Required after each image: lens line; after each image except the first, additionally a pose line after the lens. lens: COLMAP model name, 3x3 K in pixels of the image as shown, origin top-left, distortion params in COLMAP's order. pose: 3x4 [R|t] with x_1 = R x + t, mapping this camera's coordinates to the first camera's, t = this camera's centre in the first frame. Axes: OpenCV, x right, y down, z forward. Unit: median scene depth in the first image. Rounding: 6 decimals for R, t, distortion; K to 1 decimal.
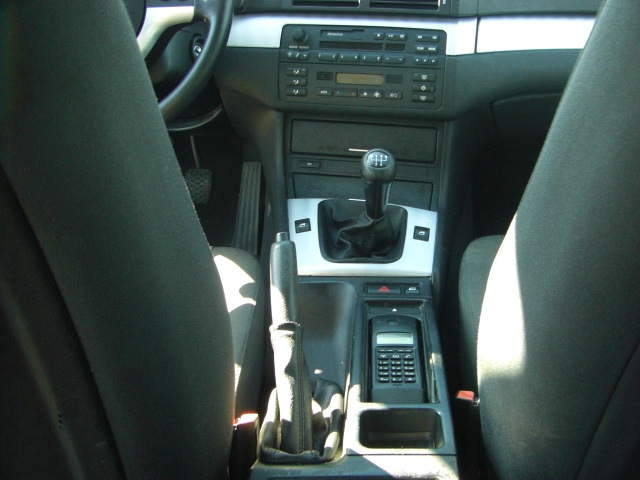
lens RADIAL K [[735.9, 0, 369.3], [0, 735.9, 265.0], [0, 0, 1]] dist [-0.162530, 0.065315]
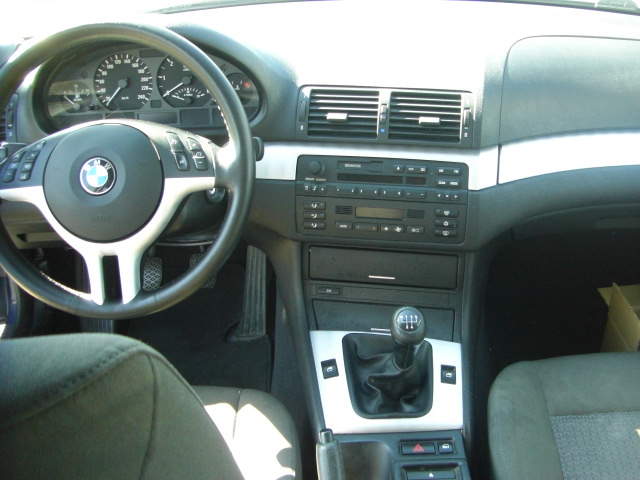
lens RADIAL K [[735.9, 0, 369.3], [0, 735.9, 265.0], [0, 0, 1]] dist [-0.162530, 0.065315]
pose [[0.998688, -0.036182, 0.036248, -0.066148], [0.033375, 0.996607, 0.075239, -0.261699], [-0.038847, -0.073931, 0.996506, 0.011435]]
